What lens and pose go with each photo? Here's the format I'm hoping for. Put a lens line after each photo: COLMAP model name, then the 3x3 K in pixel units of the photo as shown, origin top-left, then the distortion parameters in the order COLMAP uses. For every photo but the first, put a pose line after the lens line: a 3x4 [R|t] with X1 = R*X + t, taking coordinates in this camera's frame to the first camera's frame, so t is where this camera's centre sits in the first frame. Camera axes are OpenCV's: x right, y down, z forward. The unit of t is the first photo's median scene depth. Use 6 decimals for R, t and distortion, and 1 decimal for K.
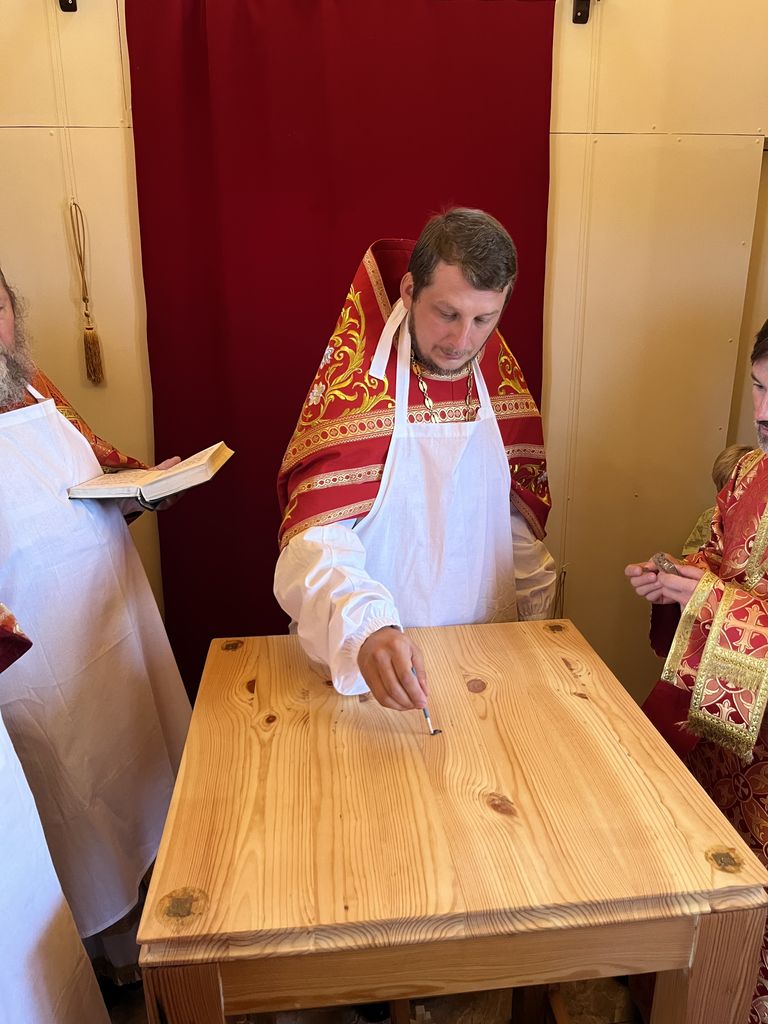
lens RADIAL K [[788.5, 0, 384.0], [0, 788.5, 512.0], [0, 0, 1]] dist [0.084496, -0.118328]
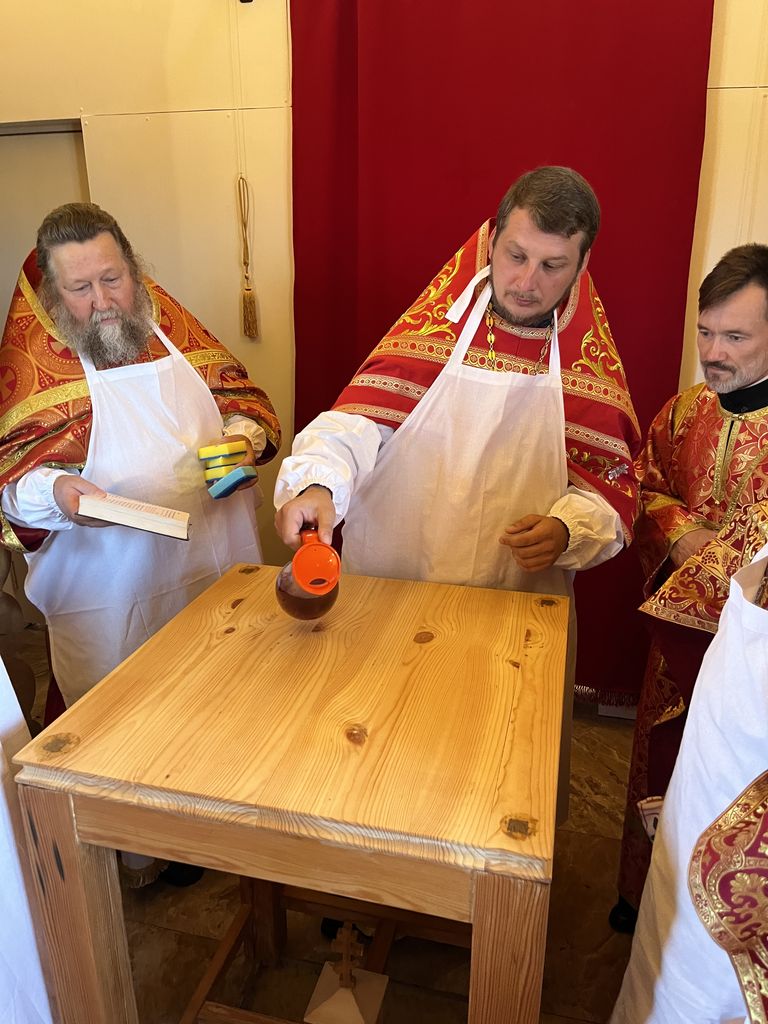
lens RADIAL K [[788.5, 0, 384.0], [0, 788.5, 512.0], [0, 0, 1]] dist [0.084496, -0.118328]
pose [[0.931836, 0.122237, -0.341673, 0.515897], [-0.110854, 0.992437, 0.052724, 0.006315], [0.345534, -0.011254, 0.938339, 0.003733]]
